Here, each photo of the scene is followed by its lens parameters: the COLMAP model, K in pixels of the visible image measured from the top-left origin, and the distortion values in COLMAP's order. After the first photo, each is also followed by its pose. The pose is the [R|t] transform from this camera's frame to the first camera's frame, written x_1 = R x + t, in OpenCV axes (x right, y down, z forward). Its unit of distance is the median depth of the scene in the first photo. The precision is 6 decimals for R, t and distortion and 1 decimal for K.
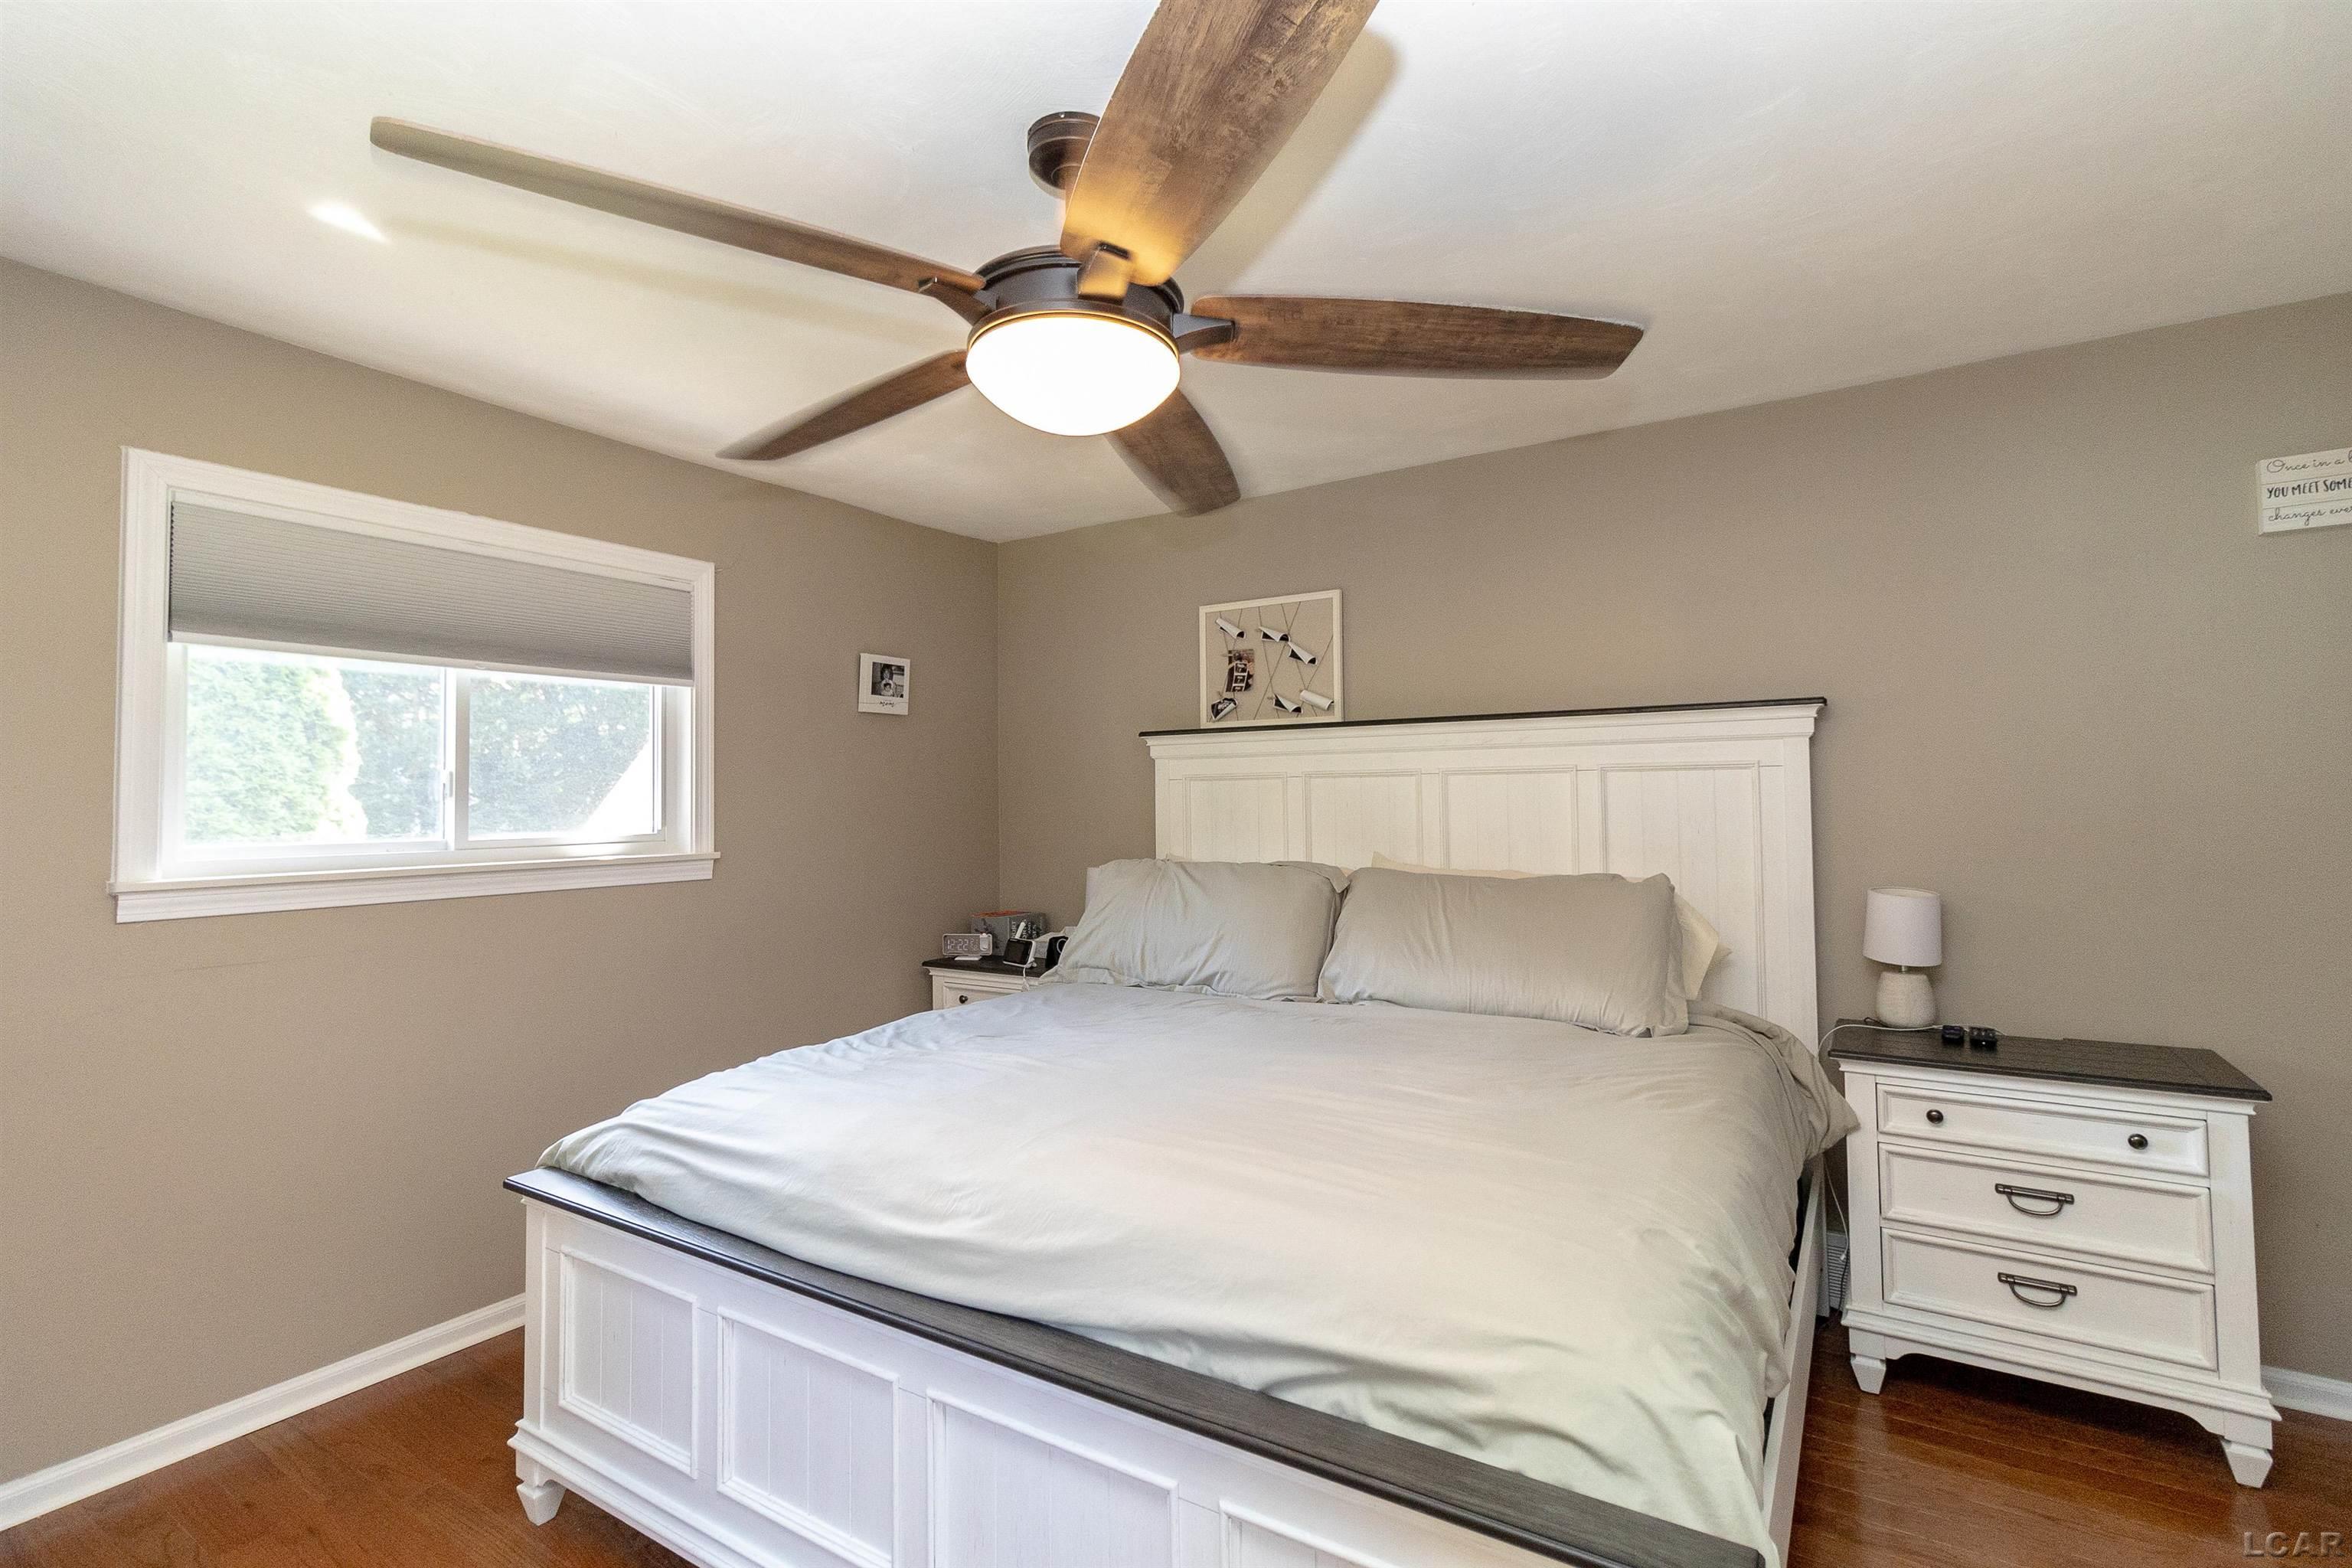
lens RADIAL K [[1077.8, 0, 1173.2], [0, 1077.8, 785.2], [0, 0, 1]] dist [-0.000766, 0.000831]
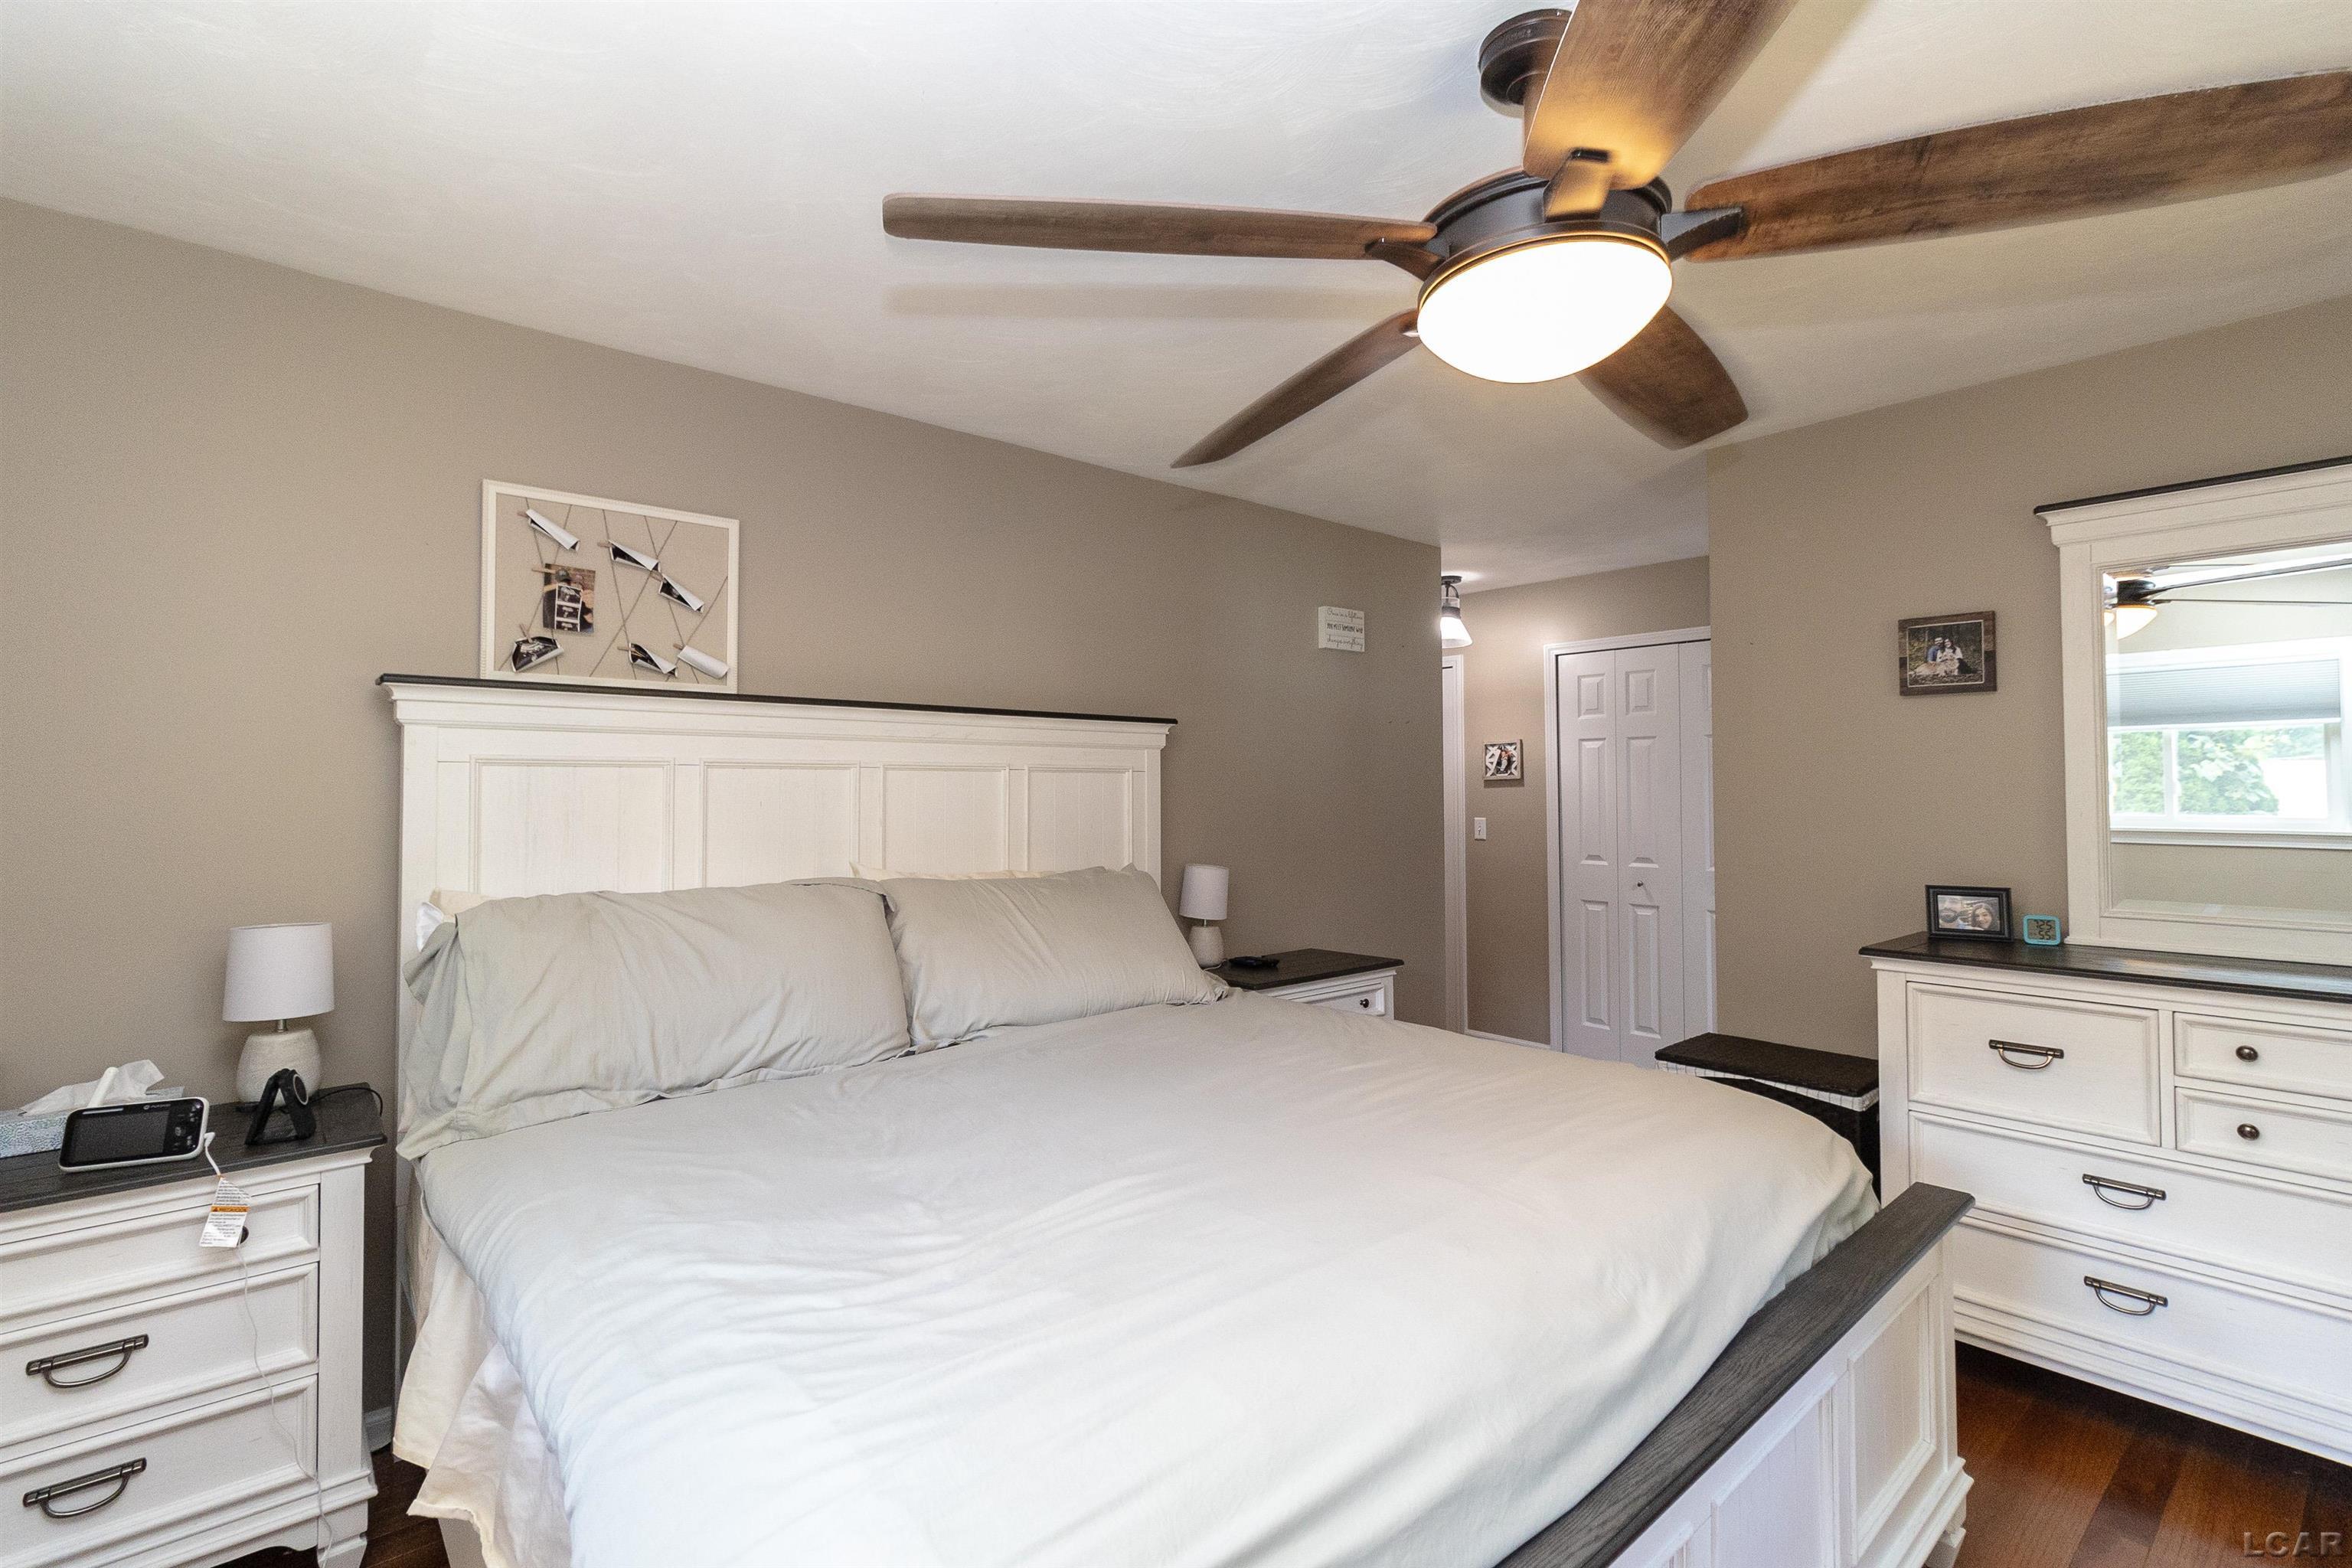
lens RADIAL K [[1077.8, 0, 1172.1], [0, 1077.8, 781.4], [0, 0, 1]] dist [-0.000766, 0.000831]
pose [[0.286195, 0.019373, 0.957975, -0.481704], [-0.016180, 0.999751, -0.015384, 0.009202], [-0.958035, -0.011097, 0.286437, 0.485080]]
